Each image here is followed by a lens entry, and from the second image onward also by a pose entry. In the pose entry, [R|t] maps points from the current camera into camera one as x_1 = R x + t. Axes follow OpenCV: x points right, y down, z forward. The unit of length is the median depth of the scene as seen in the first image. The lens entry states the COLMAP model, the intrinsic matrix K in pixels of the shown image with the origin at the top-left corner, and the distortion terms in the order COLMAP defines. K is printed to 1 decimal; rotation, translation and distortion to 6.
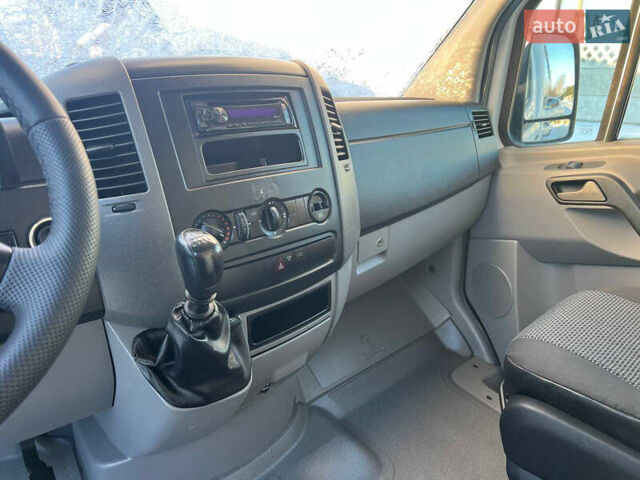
lens RADIAL K [[478.6, 0, 319.6], [0, 478.6, 237.8], [0, 0, 1]] dist [0.027459, -0.000183]
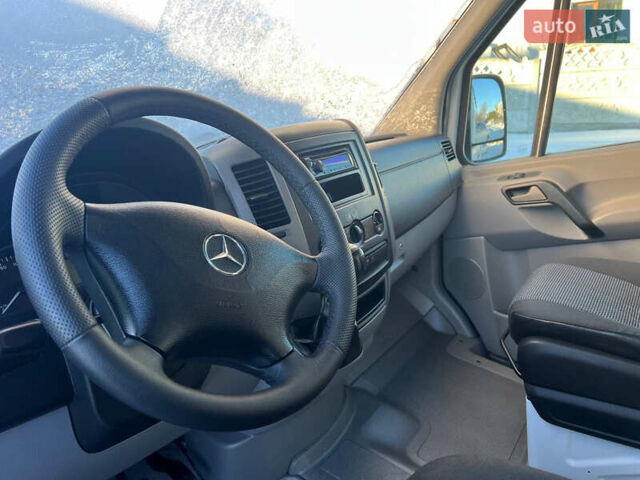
lens RADIAL K [[488.0, 0, 320.2], [0, 488.0, 241.2], [0, 0, 1]] dist [0.074891, -0.000655]
pose [[0.975428, -0.112412, 0.189484, -0.296643], [0.120632, 0.992169, -0.032383, 0.009109], [-0.184360, 0.054445, 0.981350, -0.243734]]
